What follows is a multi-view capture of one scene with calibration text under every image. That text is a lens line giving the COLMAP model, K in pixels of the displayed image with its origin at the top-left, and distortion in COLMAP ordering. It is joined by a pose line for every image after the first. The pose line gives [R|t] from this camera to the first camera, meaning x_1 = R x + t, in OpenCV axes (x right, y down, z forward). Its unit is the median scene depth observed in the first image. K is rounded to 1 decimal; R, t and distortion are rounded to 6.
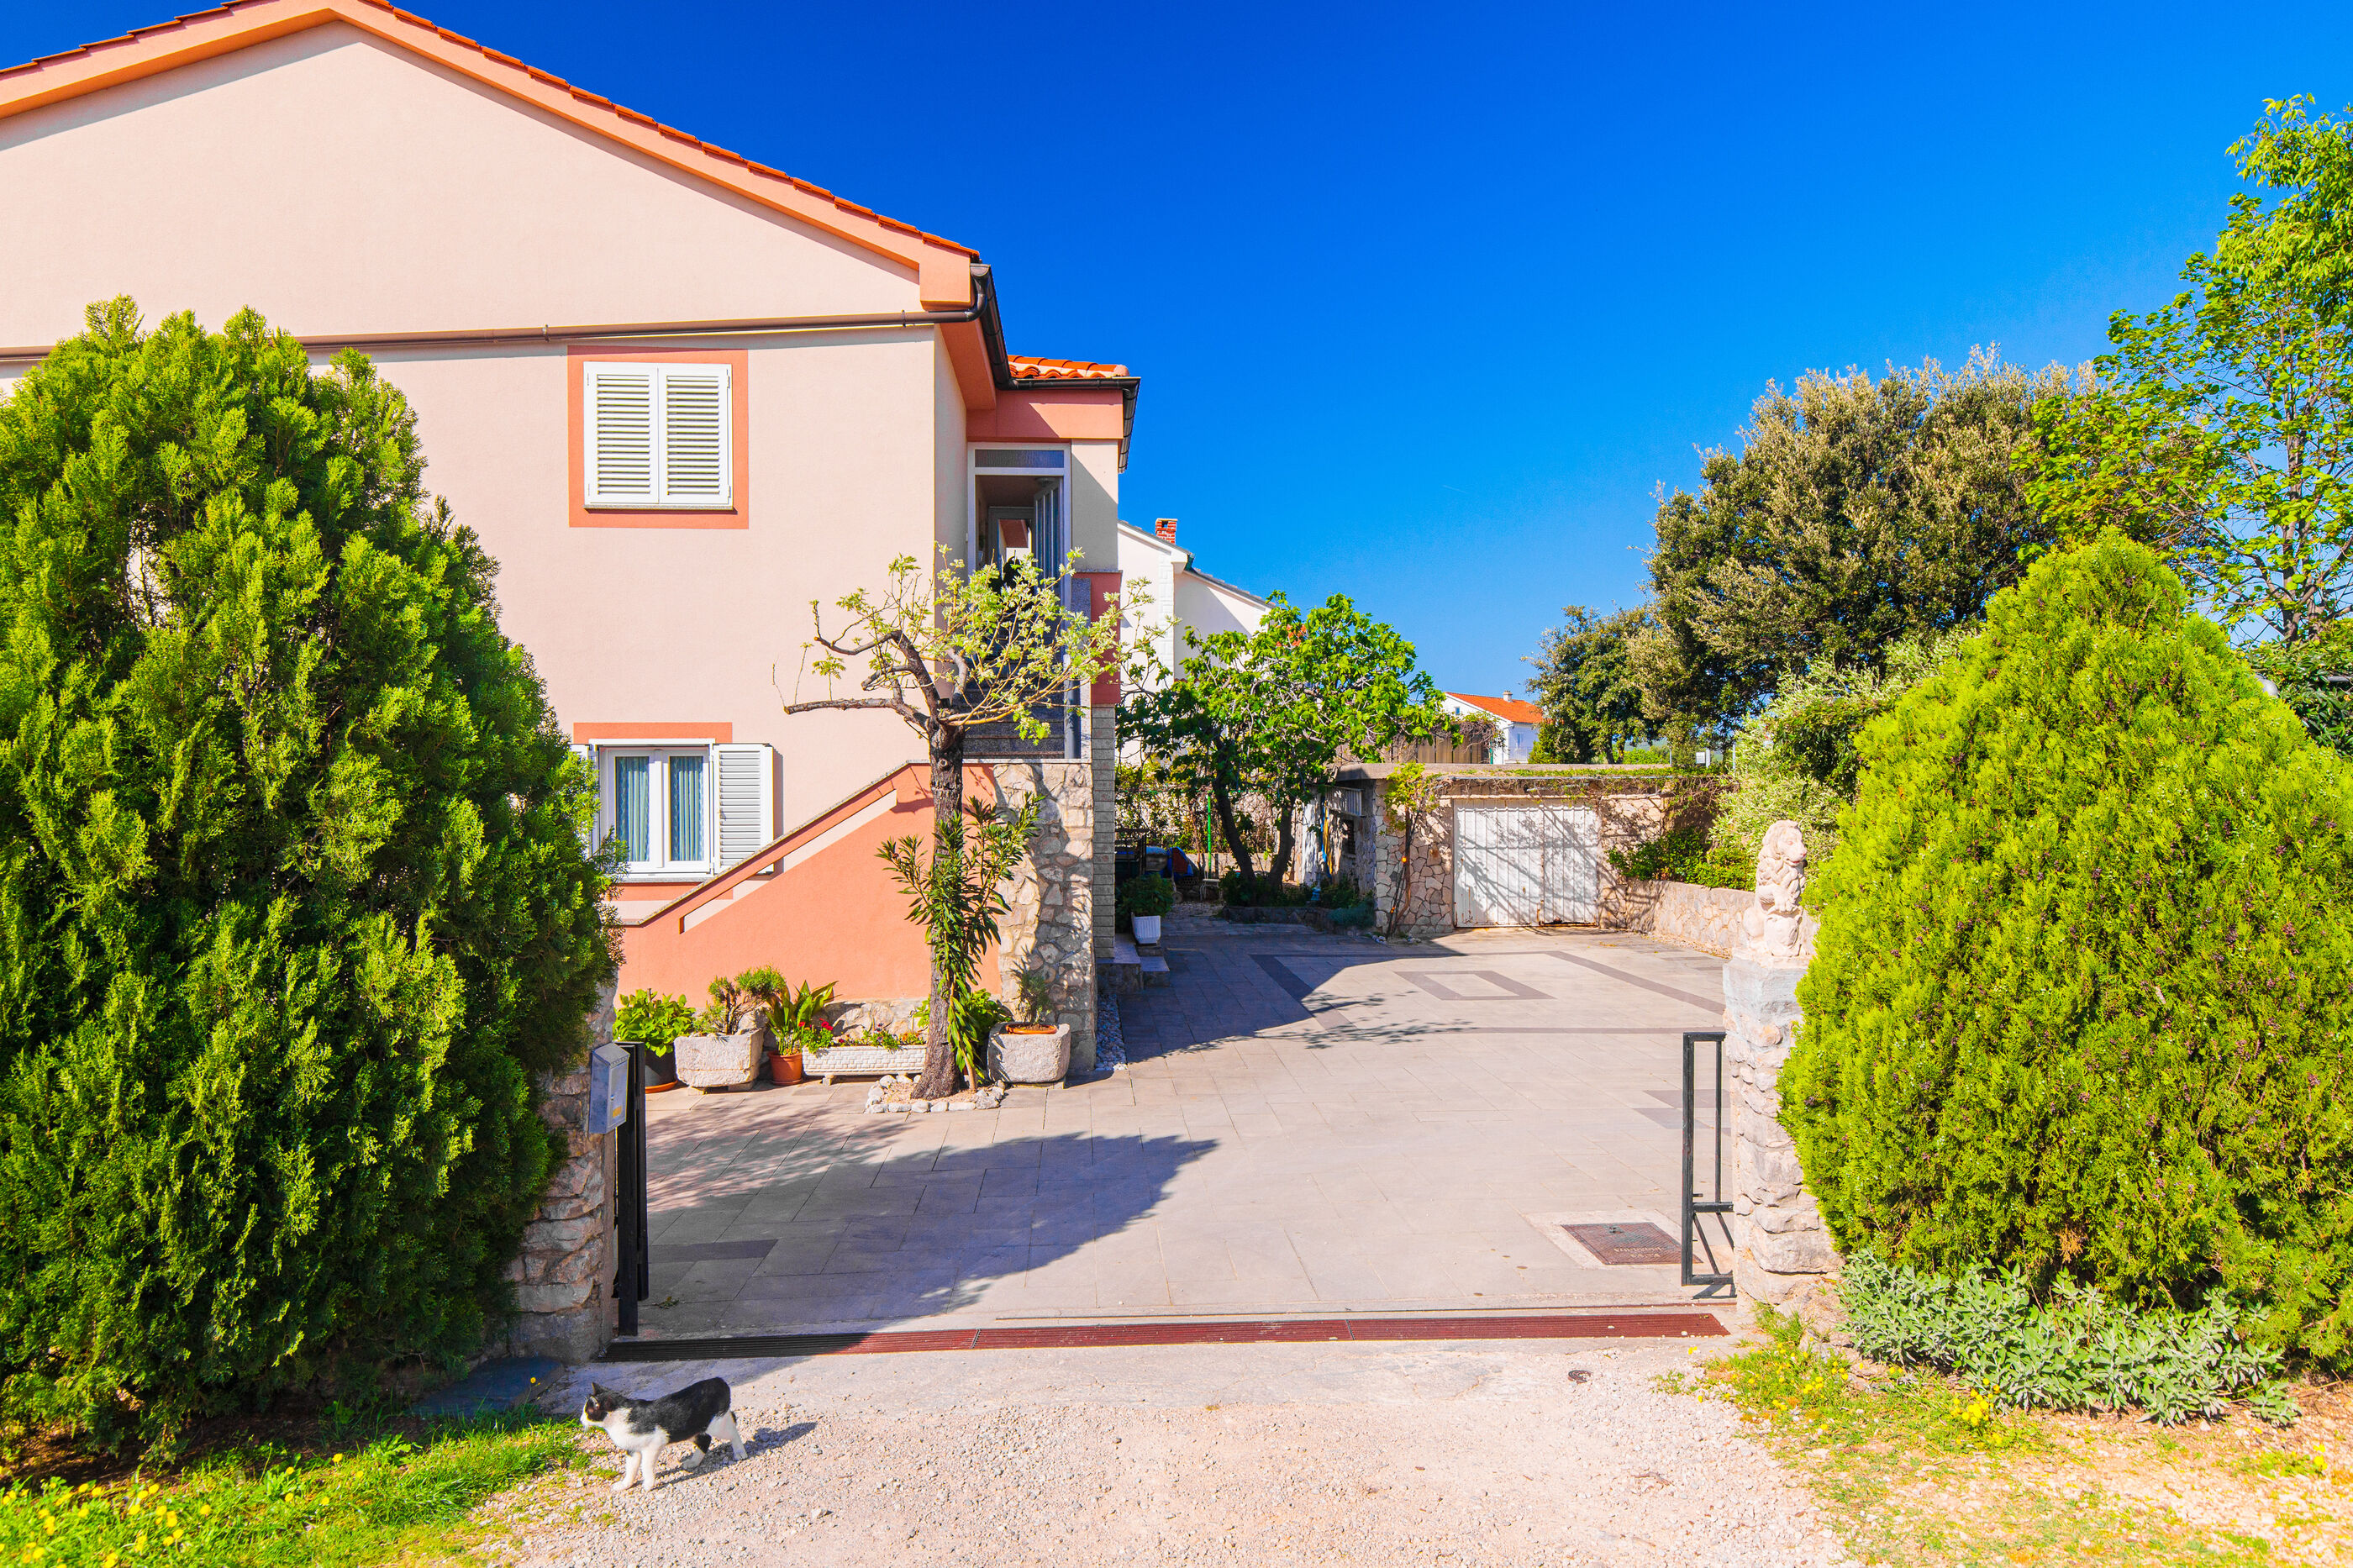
lens RADIAL K [[1506.6, 0, 1176.5], [0, 1506.6, 784.0], [0, 0, 1]] dist [0.002171, -0.041921]
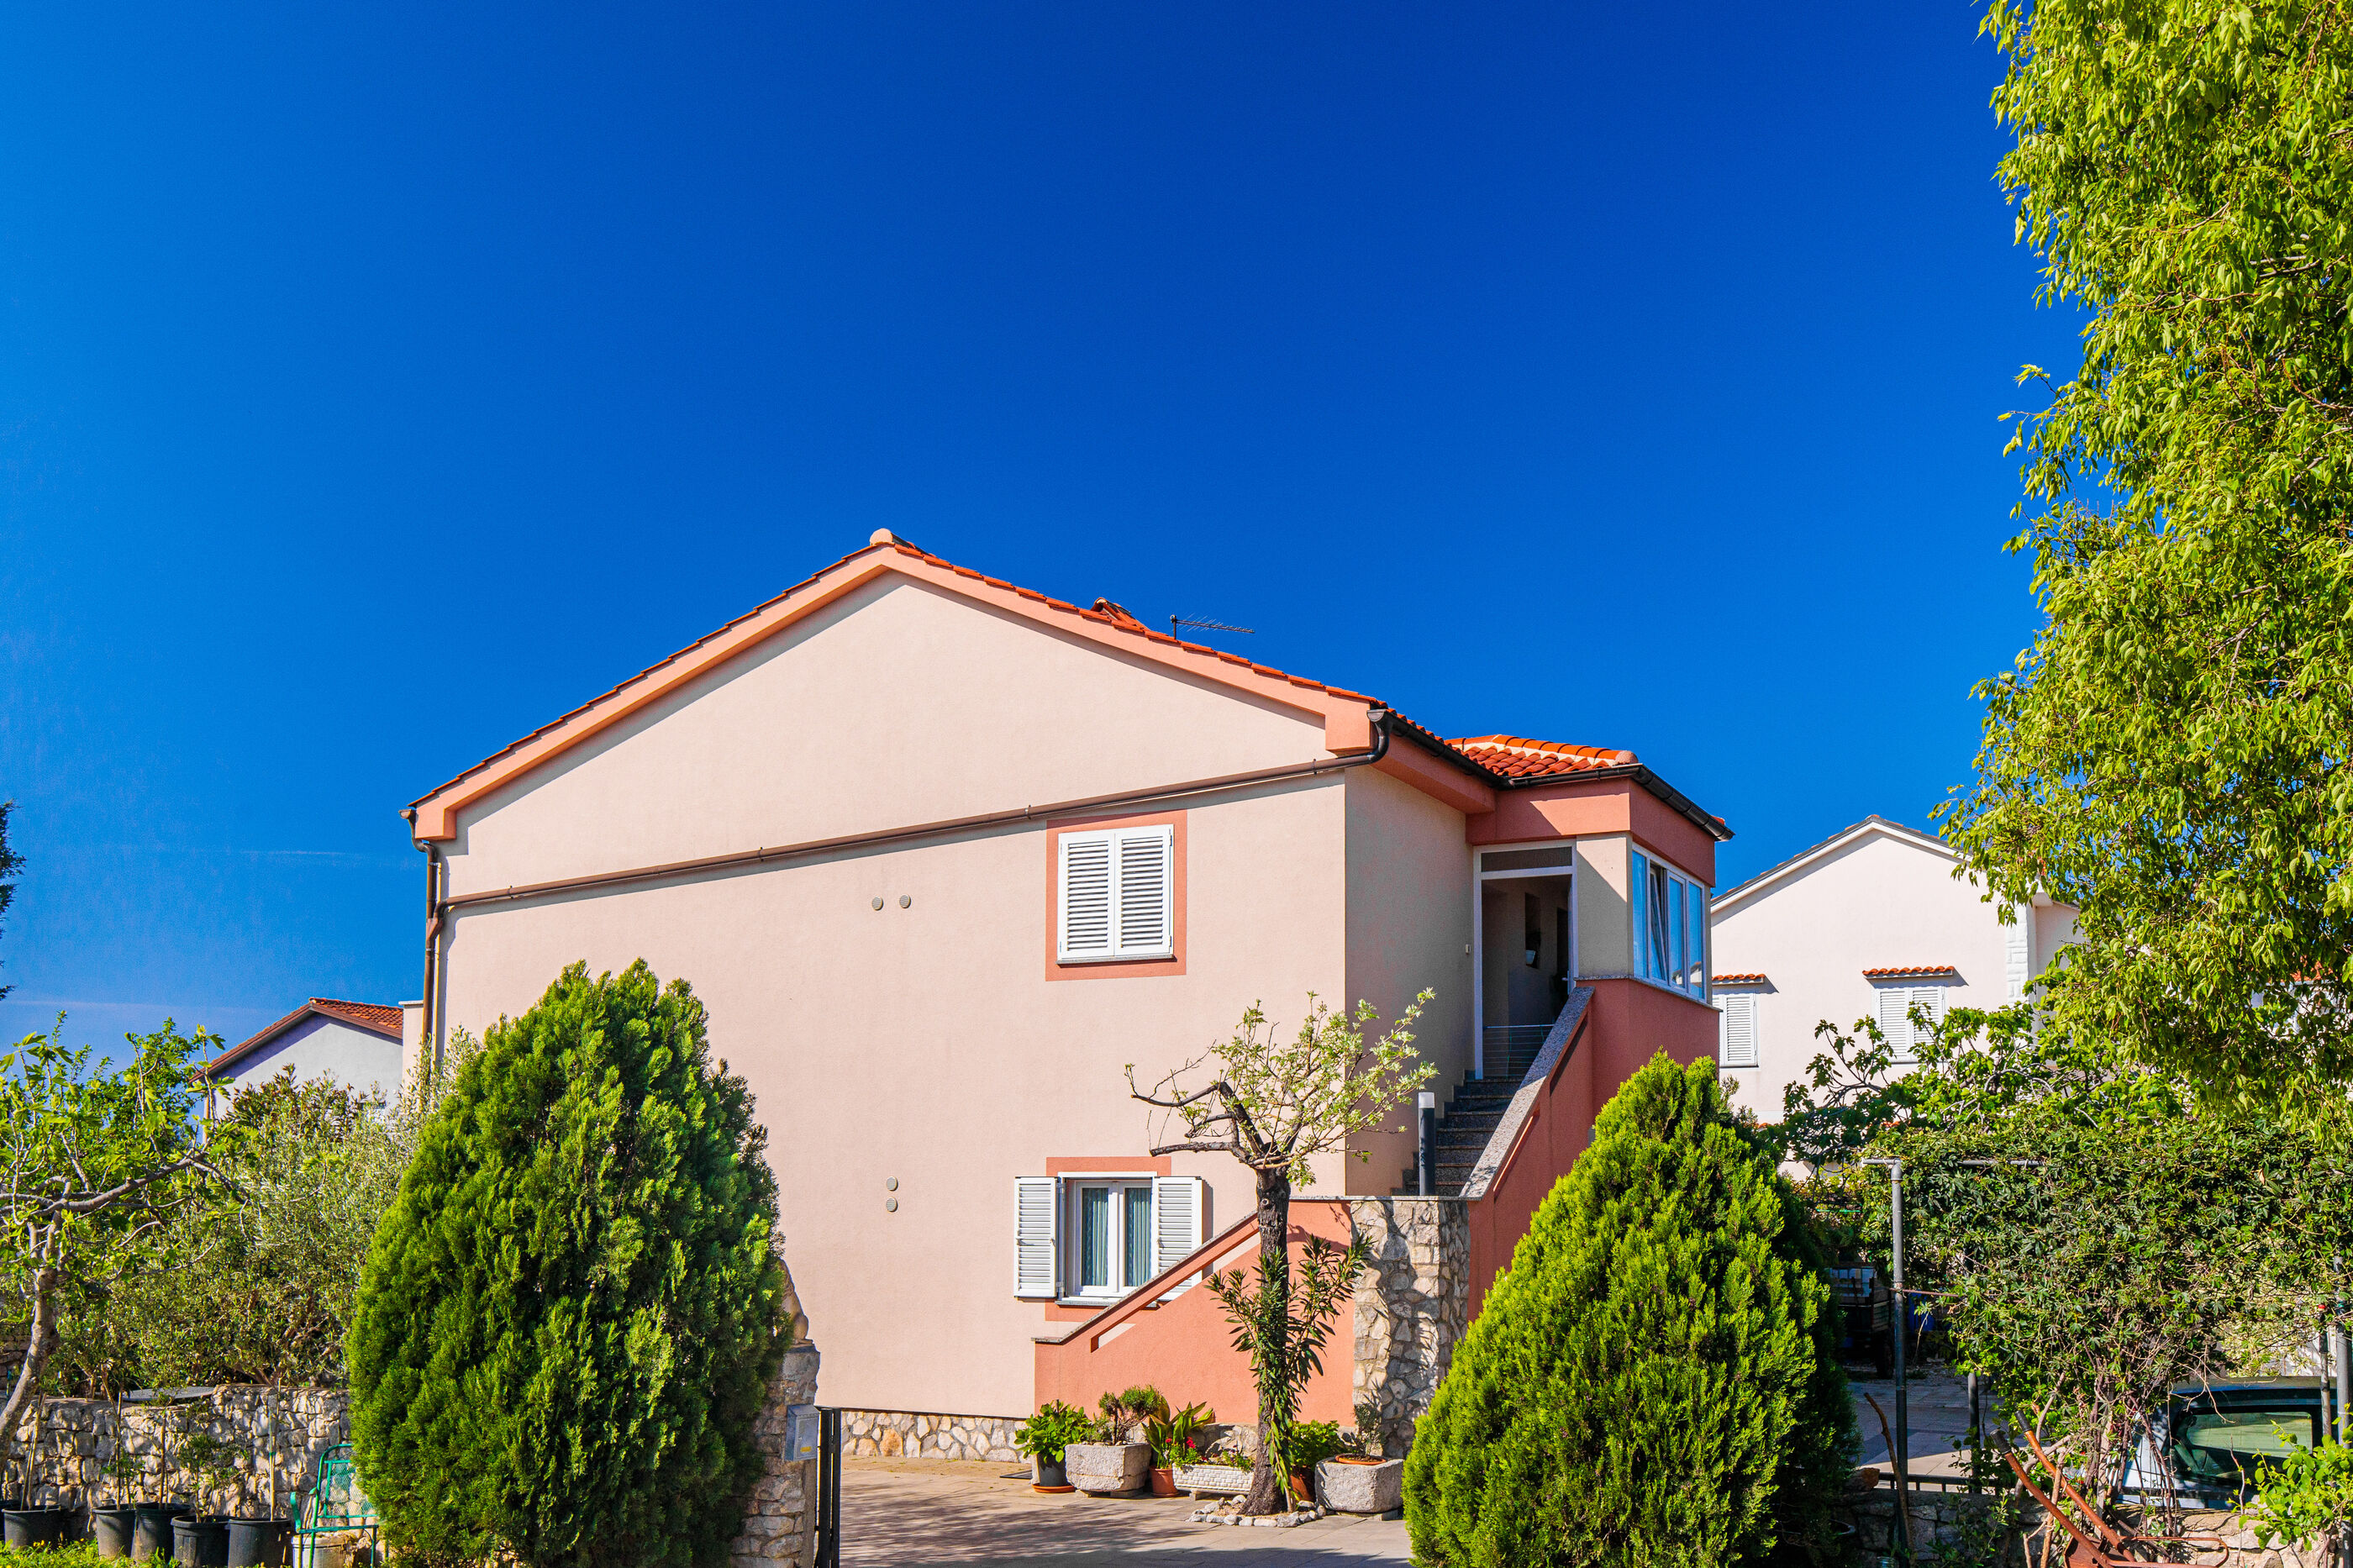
lens RADIAL K [[2431.0, 0, 1176.5], [0, 2431.0, 784.0], [0, 0, 1]] dist [-0.047746, -0.001790]
pose [[0.836007, -0.081813, -0.542586, 0.738984], [-0.004302, 0.987815, -0.155574, -0.037596], [0.548702, 0.132396, 0.825468, -0.506841]]
